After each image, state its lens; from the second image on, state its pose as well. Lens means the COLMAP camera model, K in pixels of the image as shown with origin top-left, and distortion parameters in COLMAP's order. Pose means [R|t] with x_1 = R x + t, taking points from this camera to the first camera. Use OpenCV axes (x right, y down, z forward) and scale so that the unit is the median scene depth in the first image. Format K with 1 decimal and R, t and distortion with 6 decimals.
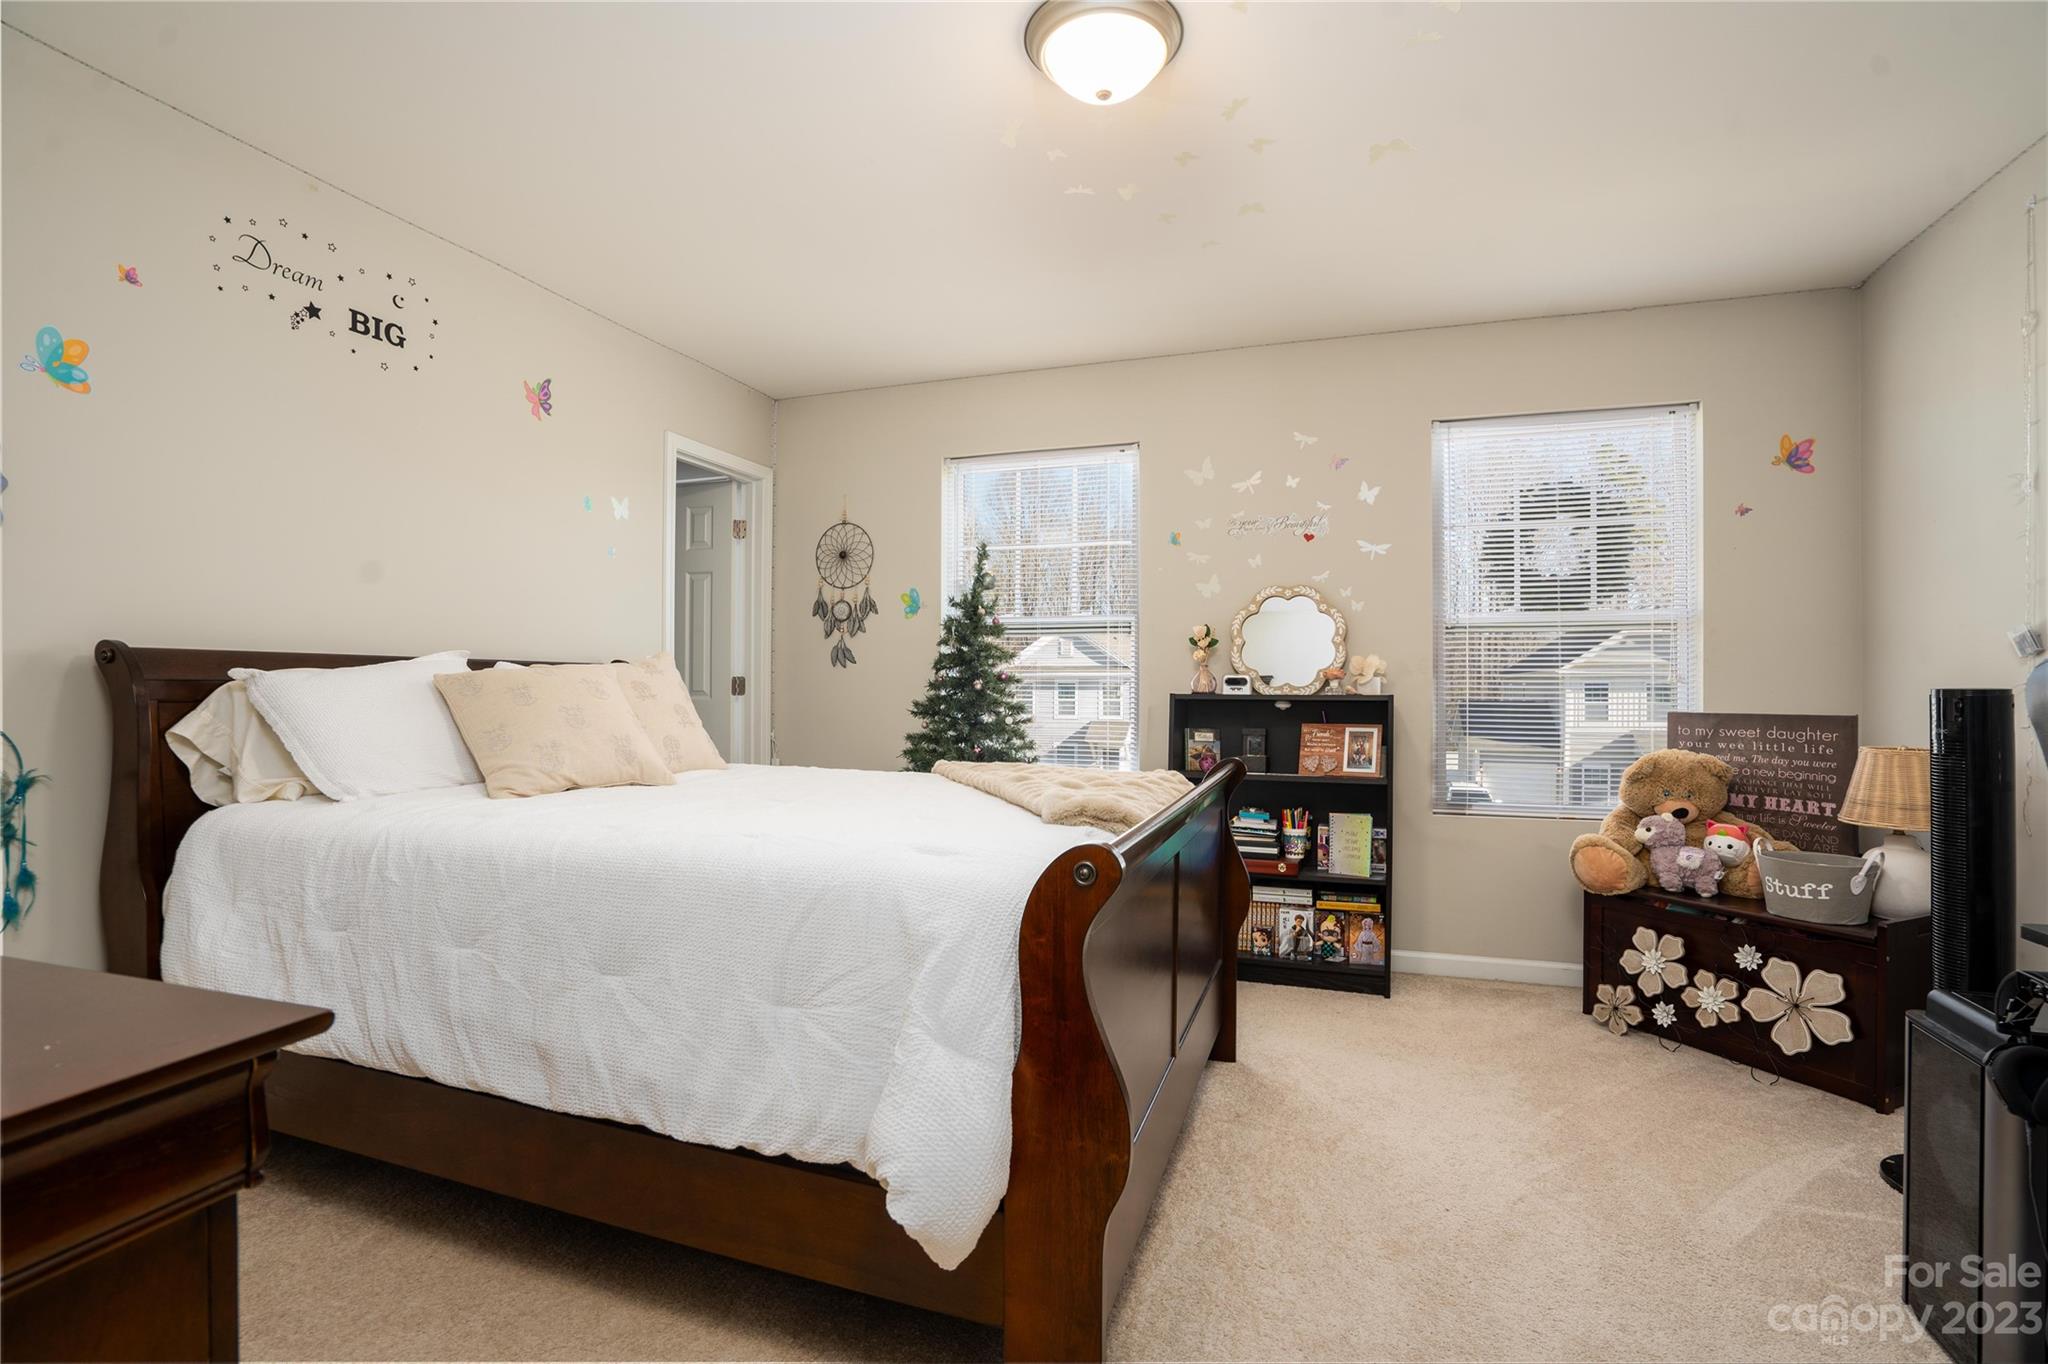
lens RADIAL K [[954.1, 0, 1021.8], [0, 954.1, 690.8], [0, 0, 1]] dist [-0.066893, 0.029003]
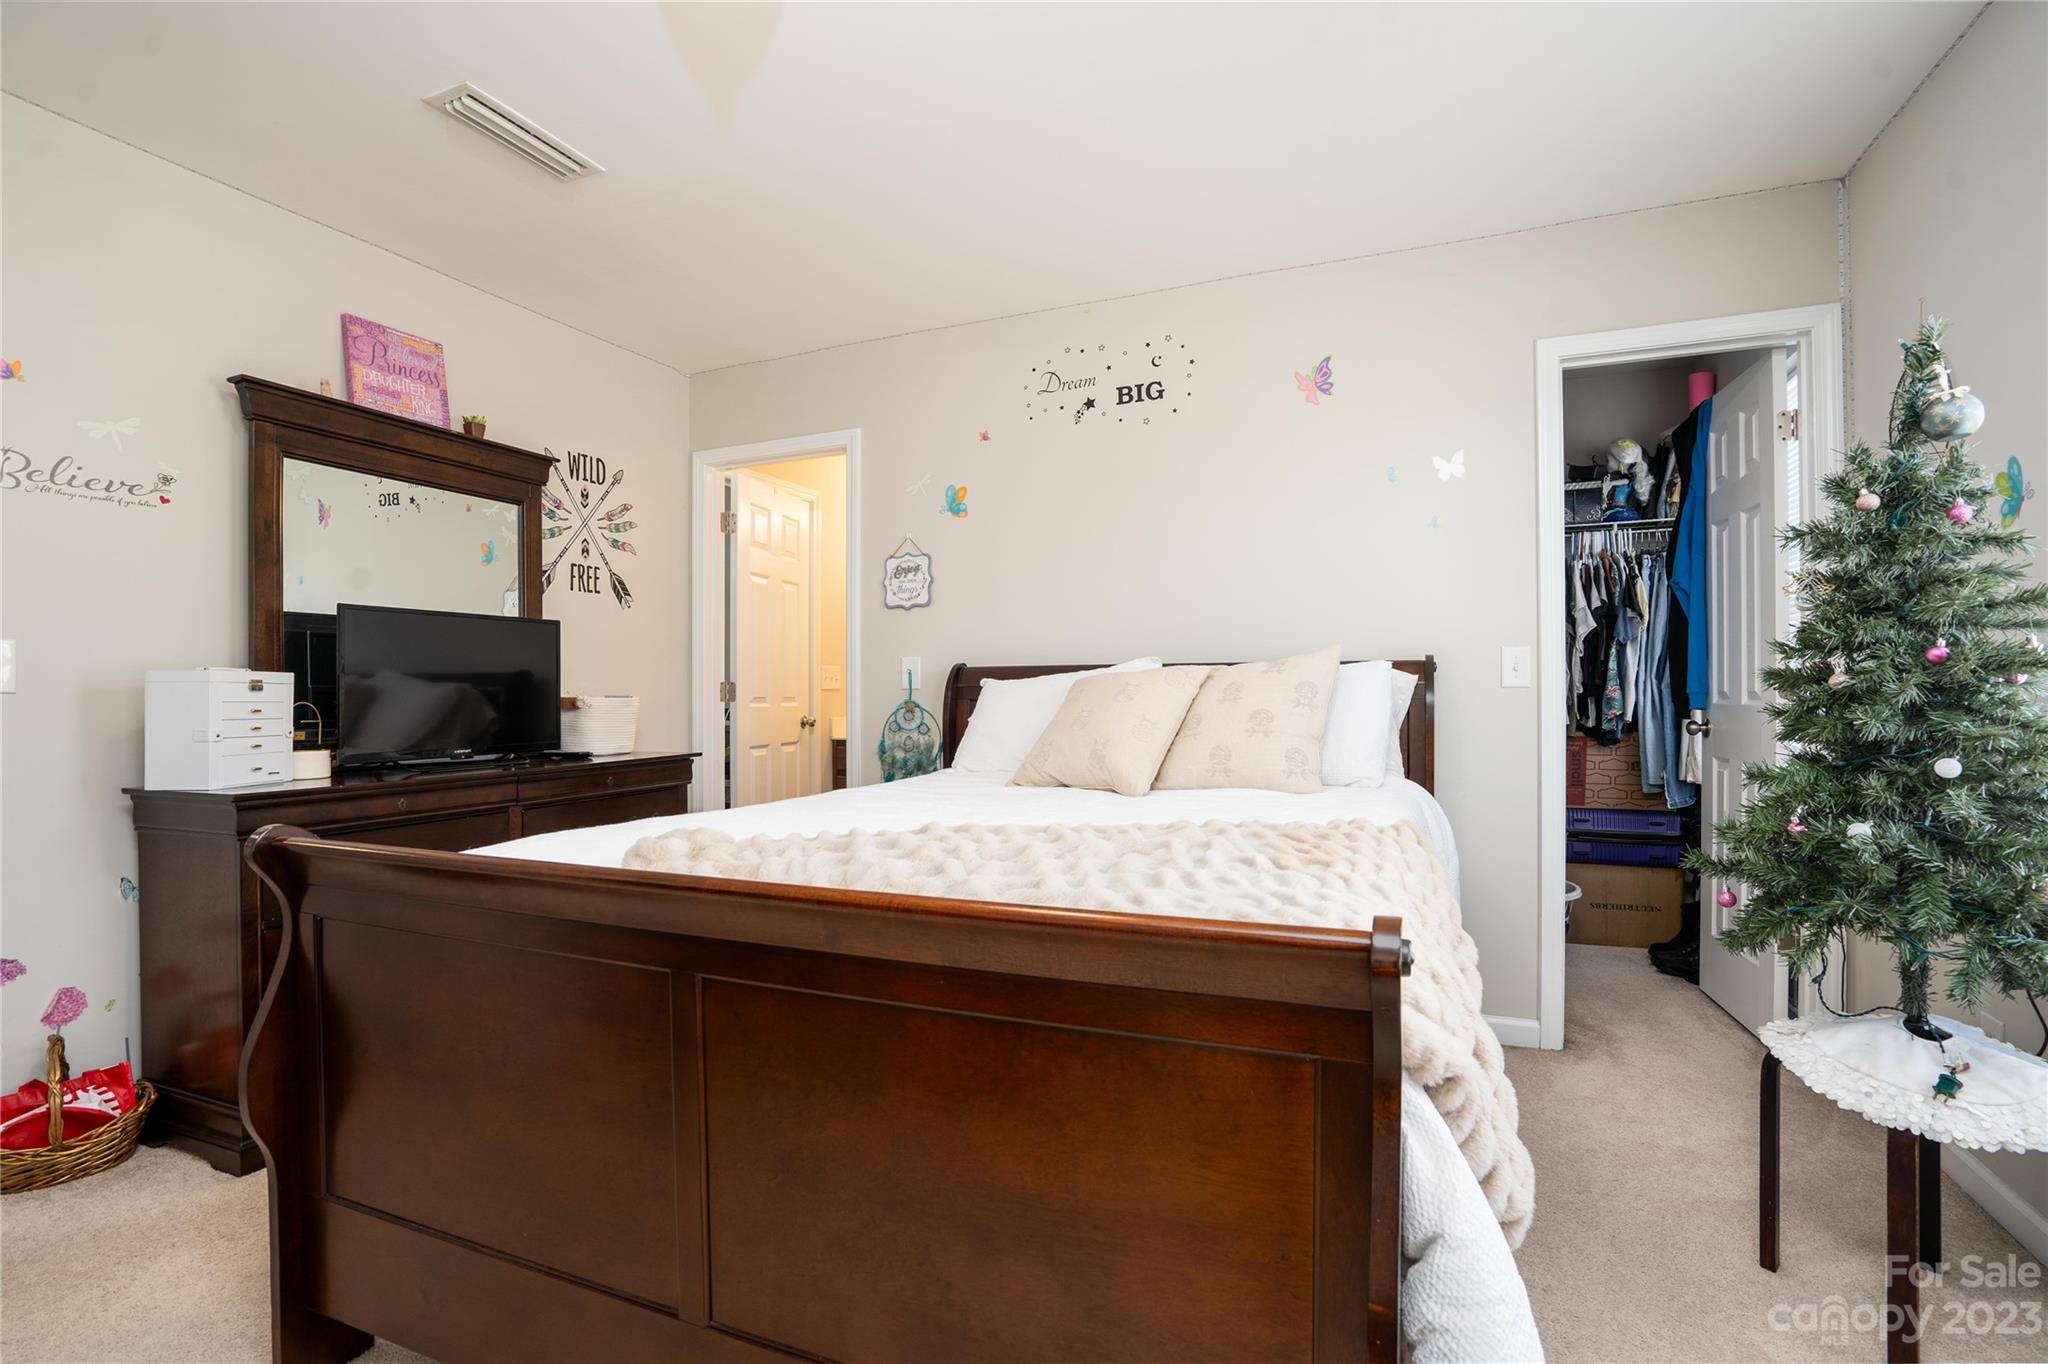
lens RADIAL K [[954.1, 0, 1021.8], [0, 954.1, 690.8], [0, 0, 1]] dist [-0.066893, 0.029003]
pose [[-0.063050, 0.000991, -0.998010, 0.547477], [0.004813, 0.999988, 0.000689, -0.004080], [0.997999, -0.004760, -0.063054, 0.922406]]
